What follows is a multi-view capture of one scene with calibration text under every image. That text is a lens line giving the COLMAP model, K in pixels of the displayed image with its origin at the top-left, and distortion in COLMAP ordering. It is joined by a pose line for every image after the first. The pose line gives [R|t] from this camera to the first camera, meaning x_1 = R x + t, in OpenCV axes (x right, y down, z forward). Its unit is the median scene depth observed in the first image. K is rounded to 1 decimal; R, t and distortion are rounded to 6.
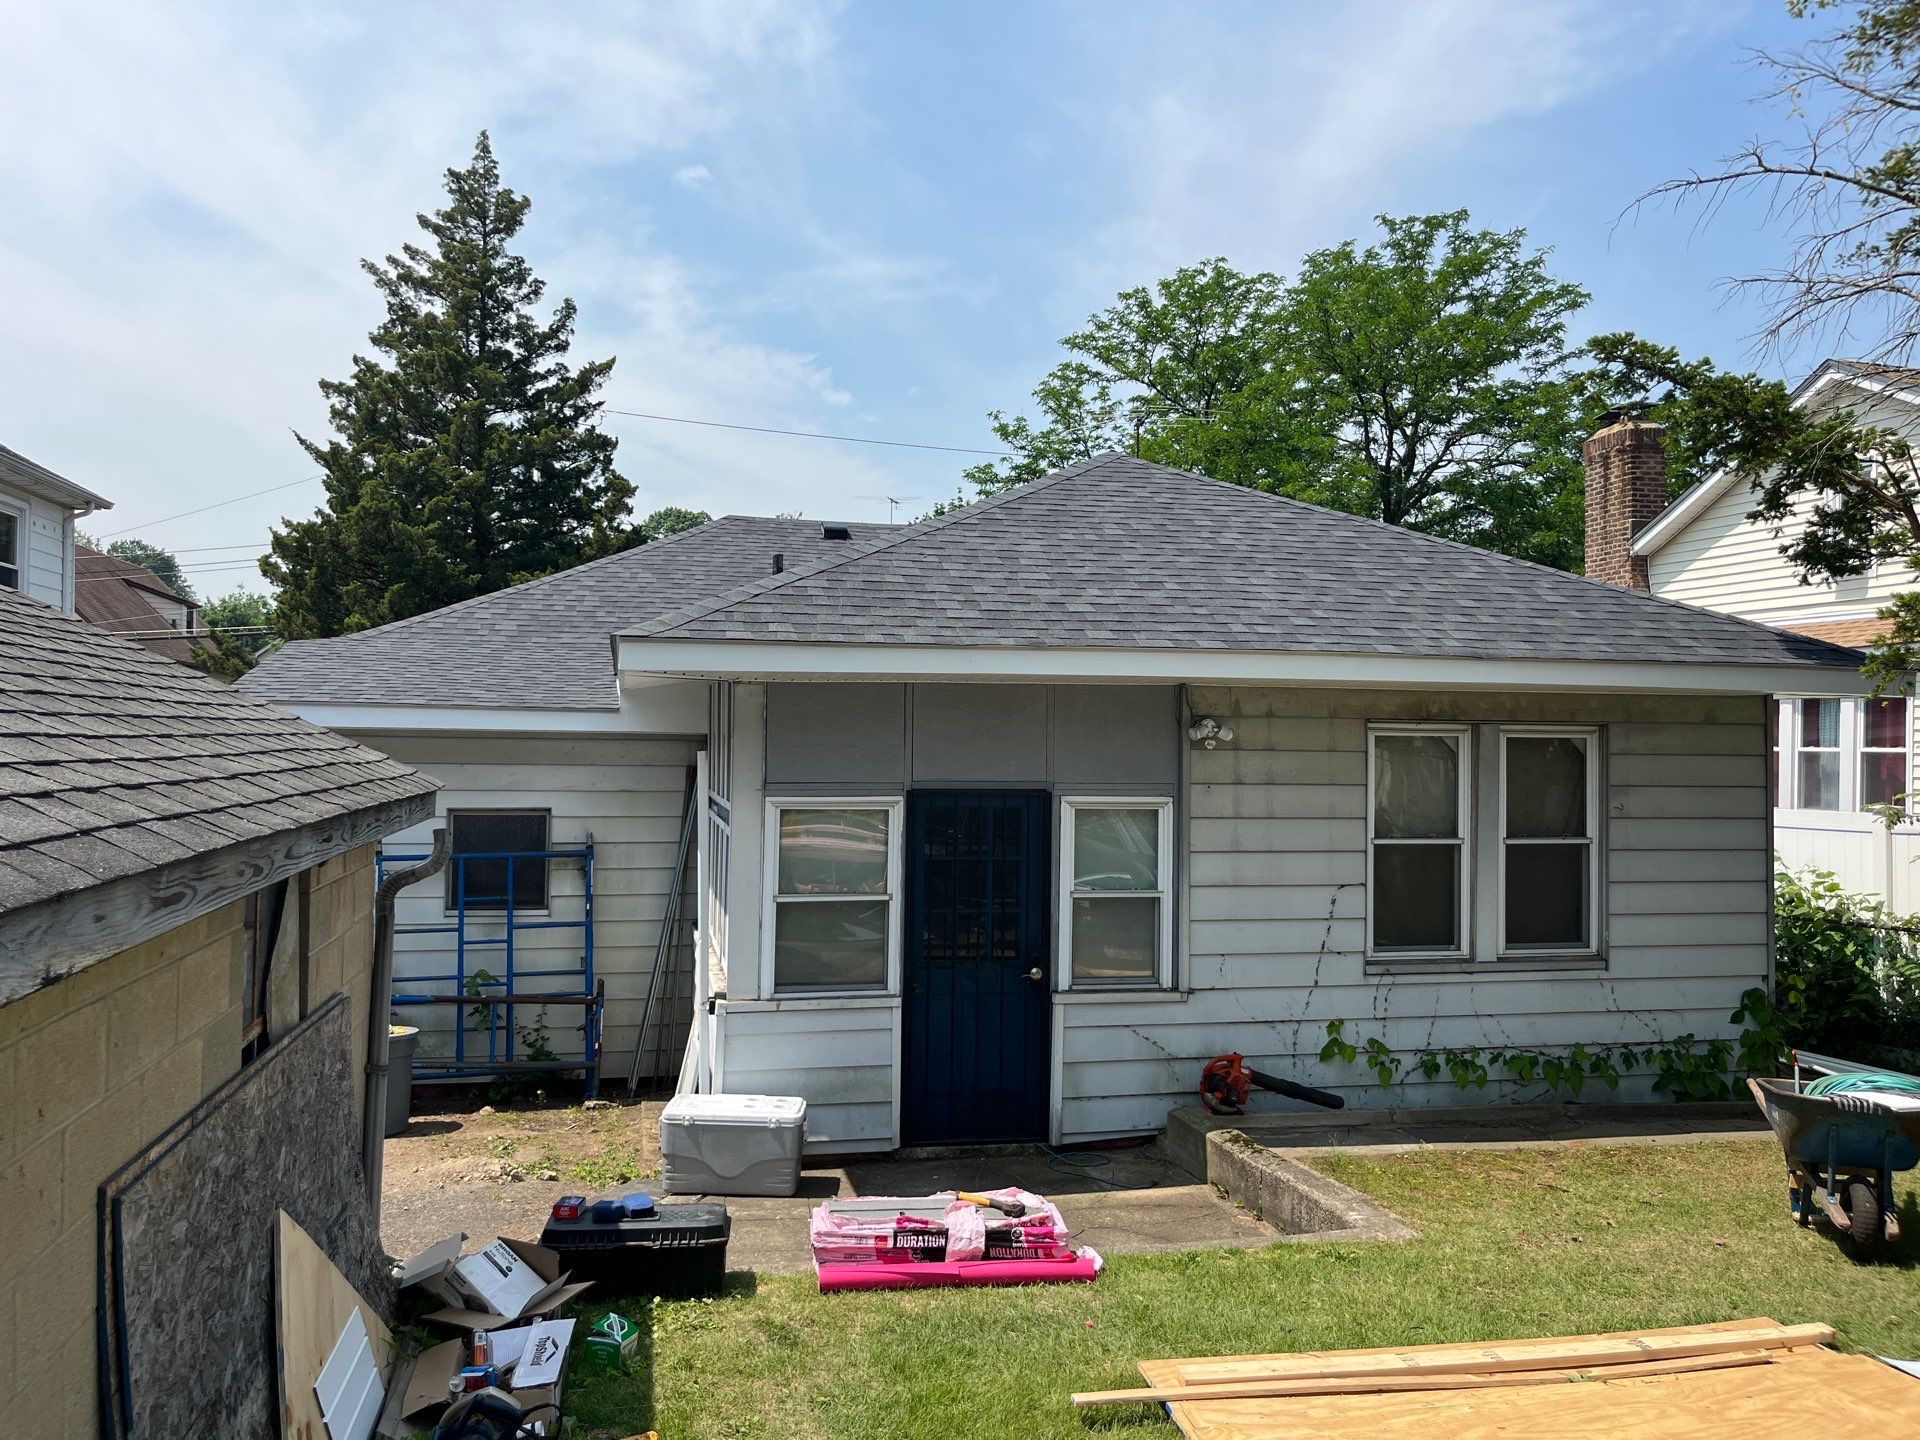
lens RADIAL K [[1482.4, 0, 960.0], [0, 1482.4, 720.0], [0, 0, 1]] dist [0.026308, 0.001808]
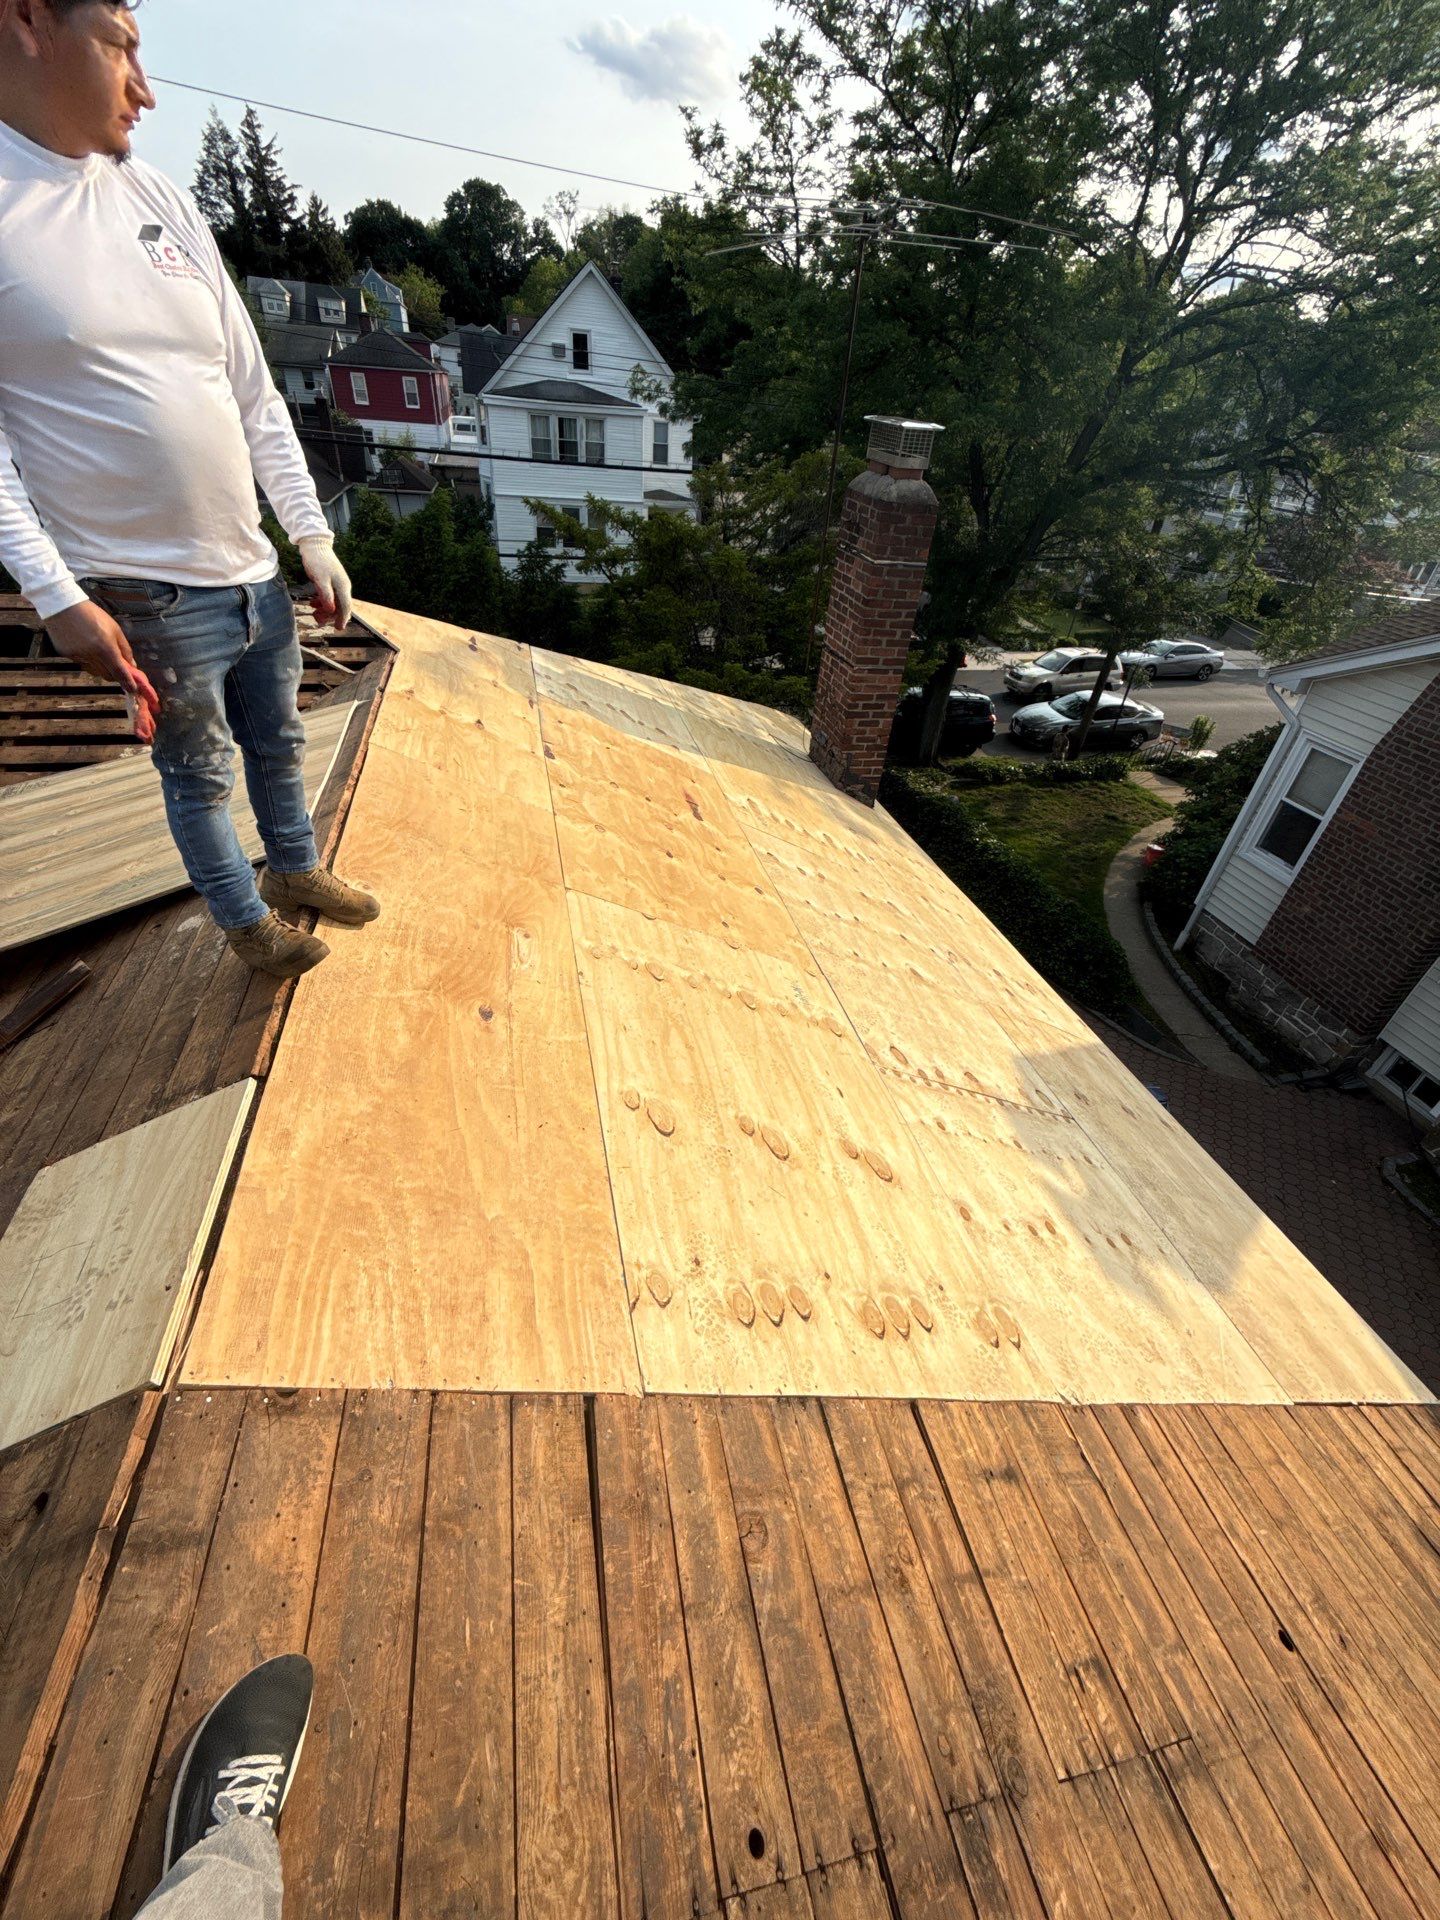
lens RADIAL K [[778.2, 0, 720.0], [0, 778.2, 960.0], [0, 0, 1]] dist [0.001978, 0.000223]
pose [[0.997521, 0.045403, 0.053765, 0.154686], [-0.068556, 0.799423, 0.596845, -0.354789], [-0.015882, -0.599051, 0.800553, 1.454256]]
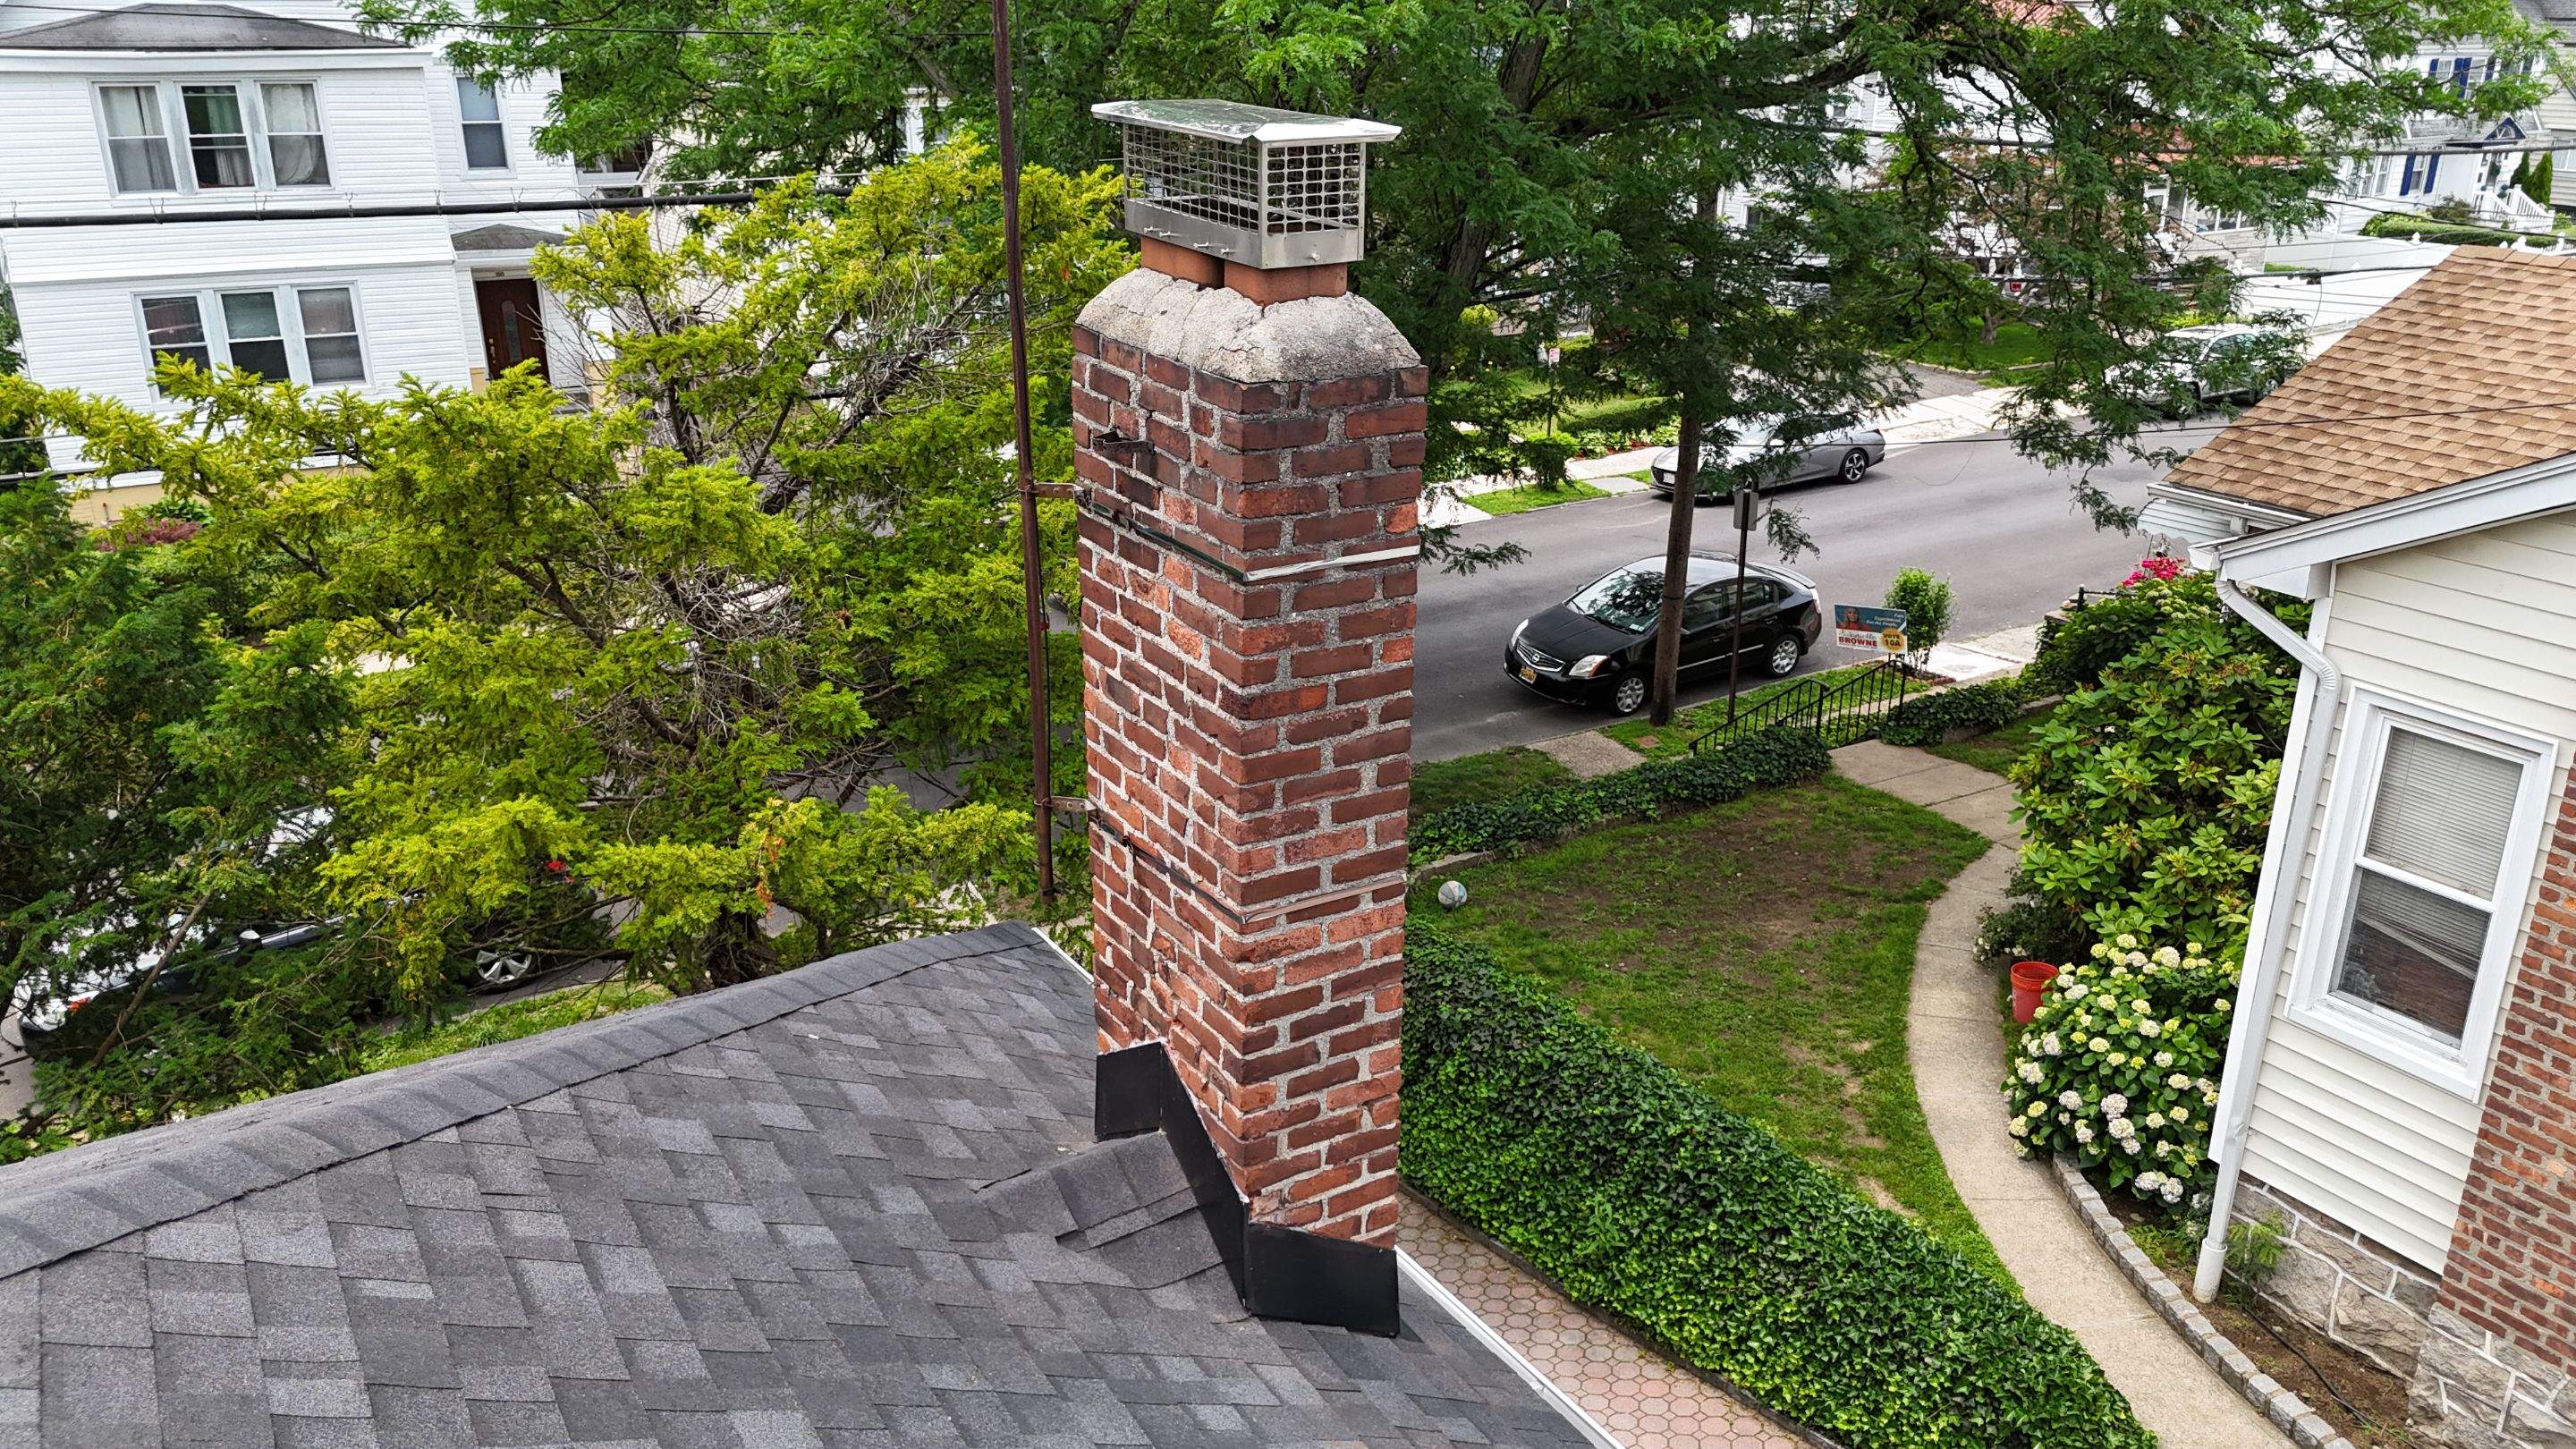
lens RADIAL K [[1948.2, 0, 1288.0], [0, 1948.2, 724.5], [0, 0, 1]] dist [0.027599, 0.003275]
pose [[0.948642, -0.115527, 0.294501, 0.177194], [0.000593, 0.931582, 0.363531, -0.368987], [-0.316350, -0.344686, 0.883807, 1.743519]]
